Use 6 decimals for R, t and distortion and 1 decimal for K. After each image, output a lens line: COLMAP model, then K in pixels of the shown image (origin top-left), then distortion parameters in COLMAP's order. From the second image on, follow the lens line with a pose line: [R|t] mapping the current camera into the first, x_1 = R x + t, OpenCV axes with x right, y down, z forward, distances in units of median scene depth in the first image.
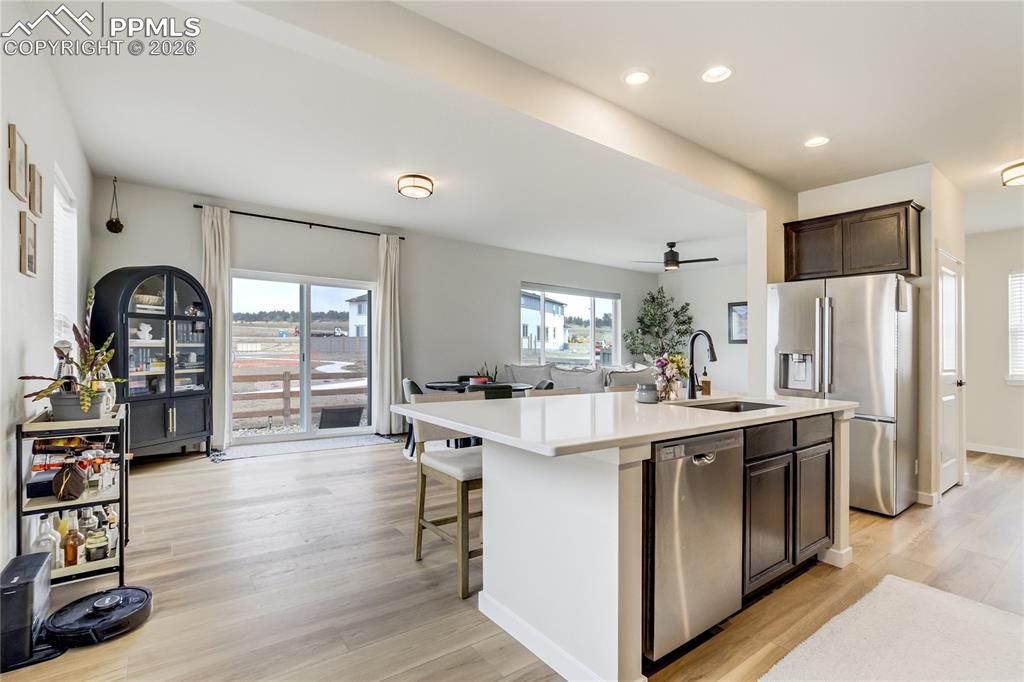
lens RADIAL K [[486.9, 0, 529.2], [0, 486.9, 357.1], [0, 0, 1]] dist [-0.001620, 0.000587]
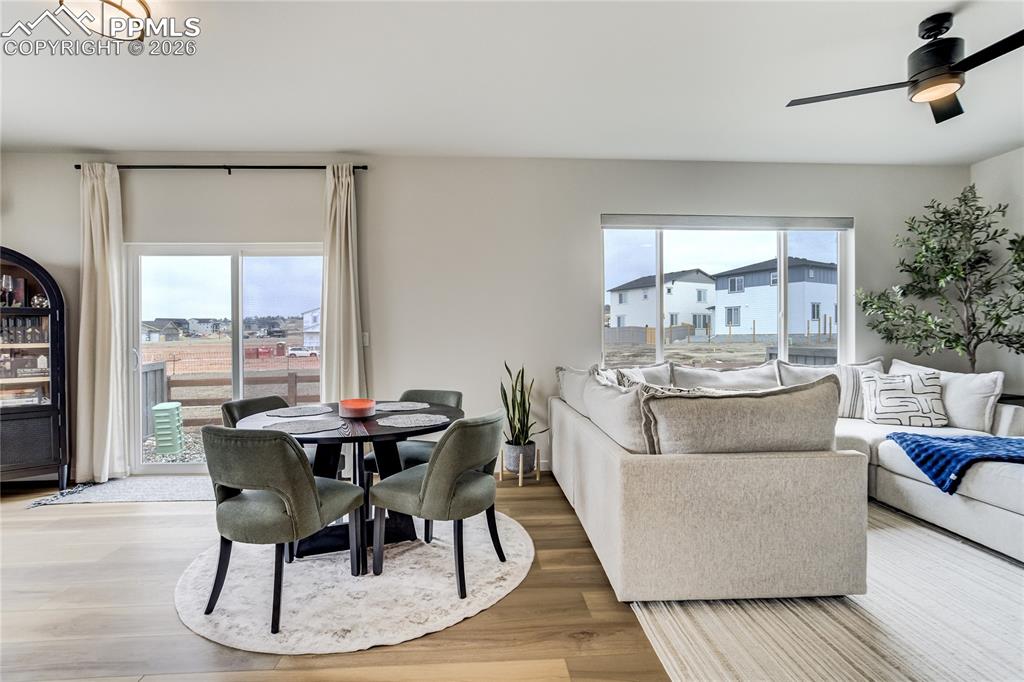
lens RADIAL K [[469.0, 0, 512.0], [0, 469.0, 341.0], [0, 0, 1]] dist [-0.002533, -0.000578]
pose [[0.823250, -0.021471, -0.567273, 0.351150], [0.014874, 0.999757, -0.016255, -0.009635], [0.567484, 0.004944, 0.823369, 0.880007]]
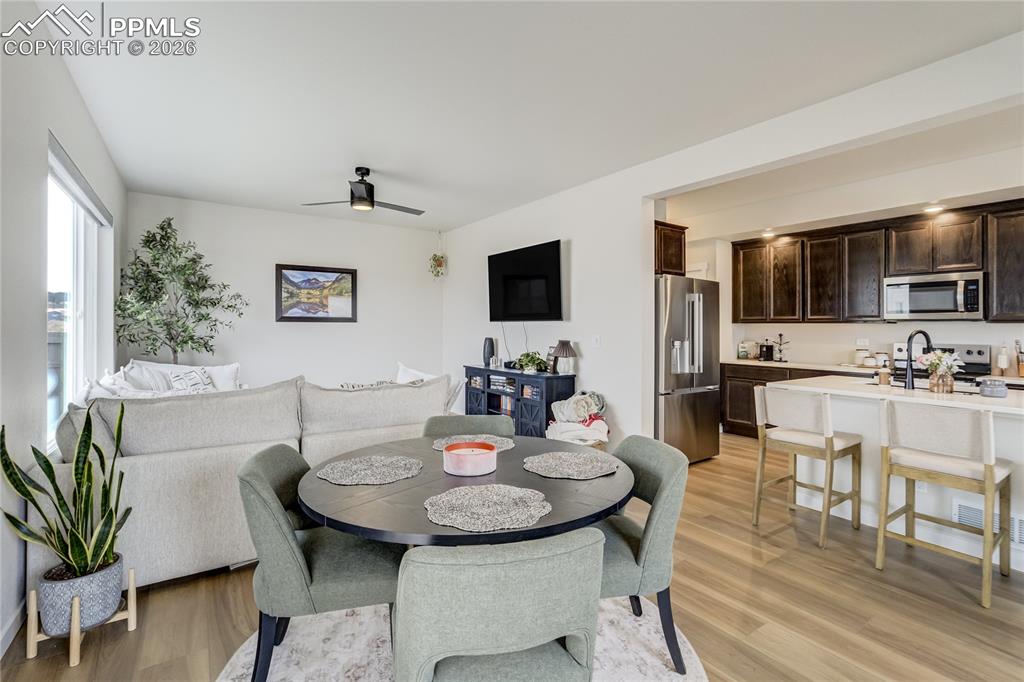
lens RADIAL K [[469.2, 0, 512.2], [0, 469.2, 333.7], [0, 0, 1]] dist [-0.002930, 0.000315]
pose [[0.025254, -0.035116, 0.999064, -0.518838], [0.011730, 0.999324, 0.034829, -0.056109], [-0.999612, 0.010839, 0.025649, 1.230742]]
